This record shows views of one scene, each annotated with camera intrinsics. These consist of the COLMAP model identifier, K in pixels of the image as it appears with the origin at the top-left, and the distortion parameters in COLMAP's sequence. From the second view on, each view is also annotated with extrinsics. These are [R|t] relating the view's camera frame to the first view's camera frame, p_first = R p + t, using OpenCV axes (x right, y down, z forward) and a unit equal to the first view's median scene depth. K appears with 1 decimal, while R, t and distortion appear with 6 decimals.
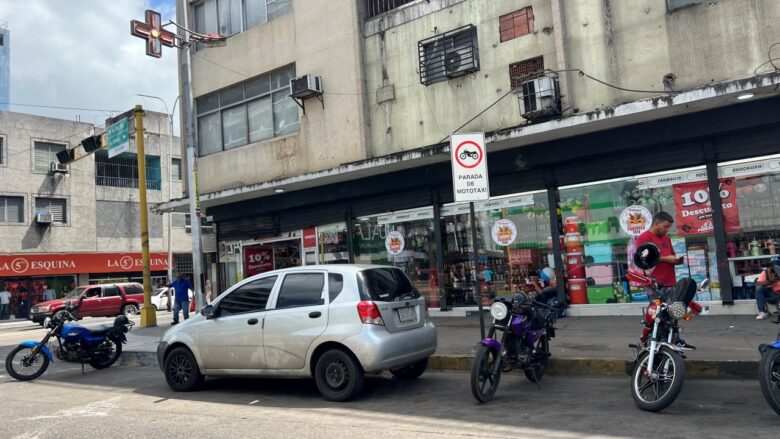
lens RADIAL K [[562.2, 0, 390.0], [0, 562.2, 219.5], [0, 0, 1]] dist [0.088471, -0.099808]
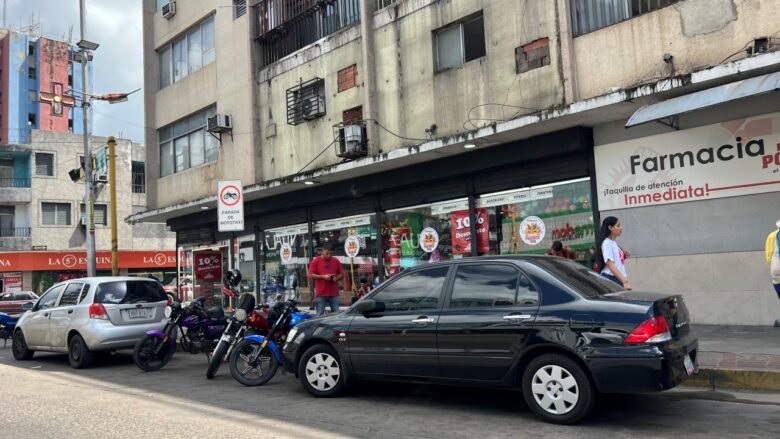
lens RADIAL K [[562.2, 0, 390.0], [0, 562.2, 219.5], [0, 0, 1]] dist [0.088471, -0.099808]
pose [[0.989021, 0.006053, -0.147649, 0.466029], [-0.004924, 0.999956, 0.008007, -0.045927], [0.147691, -0.007192, 0.989007, -0.184312]]
